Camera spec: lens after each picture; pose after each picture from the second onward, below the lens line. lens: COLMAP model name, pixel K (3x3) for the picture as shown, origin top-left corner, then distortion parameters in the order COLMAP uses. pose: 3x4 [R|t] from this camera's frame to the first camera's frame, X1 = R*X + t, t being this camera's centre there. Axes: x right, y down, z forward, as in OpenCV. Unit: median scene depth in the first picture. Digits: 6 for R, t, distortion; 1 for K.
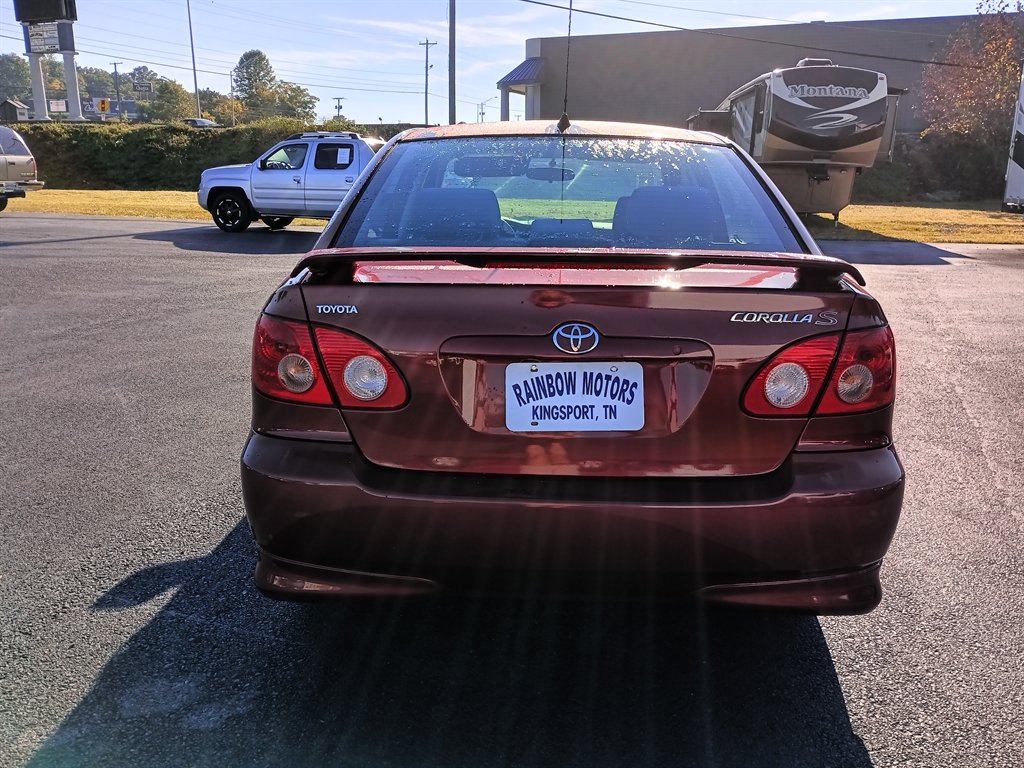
lens RADIAL K [[877.0, 0, 528.6], [0, 877.0, 384.2], [0, 0, 1]] dist [0.033350, -0.012949]
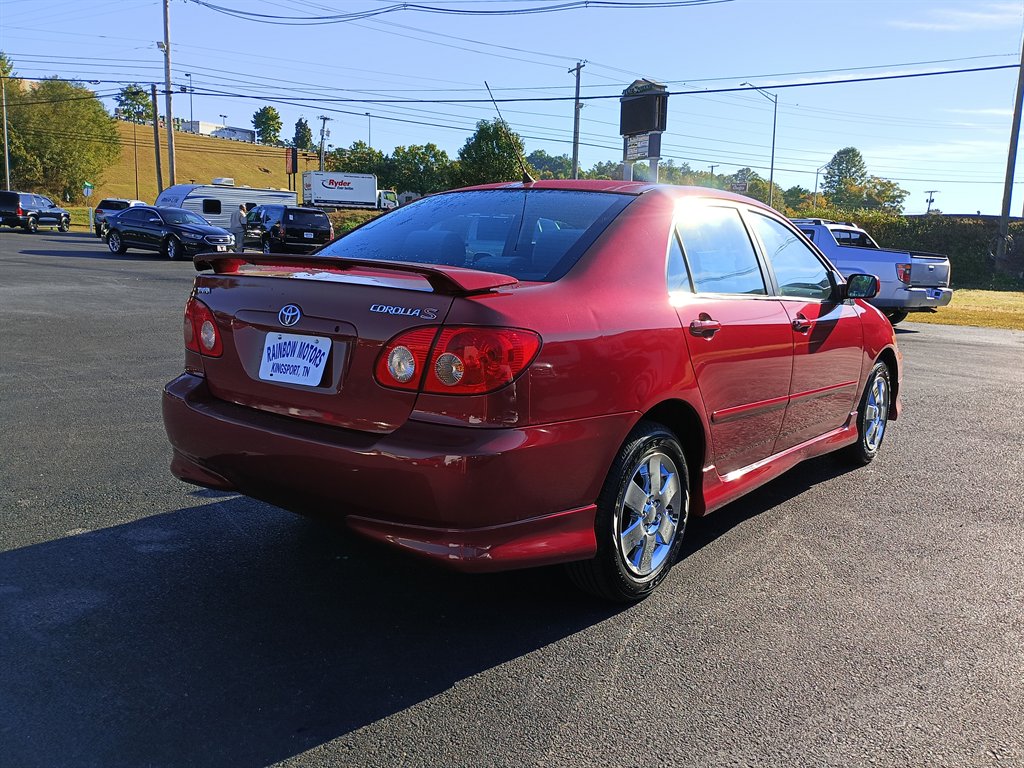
lens RADIAL K [[877.0, 0, 528.6], [0, 877.0, 384.2], [0, 0, 1]] dist [0.033350, -0.012949]
pose [[0.815398, 0.106832, -0.568957, 1.153680], [-0.163560, 0.985296, -0.049398, 0.061883], [0.555314, 0.133338, 0.820882, 0.067004]]
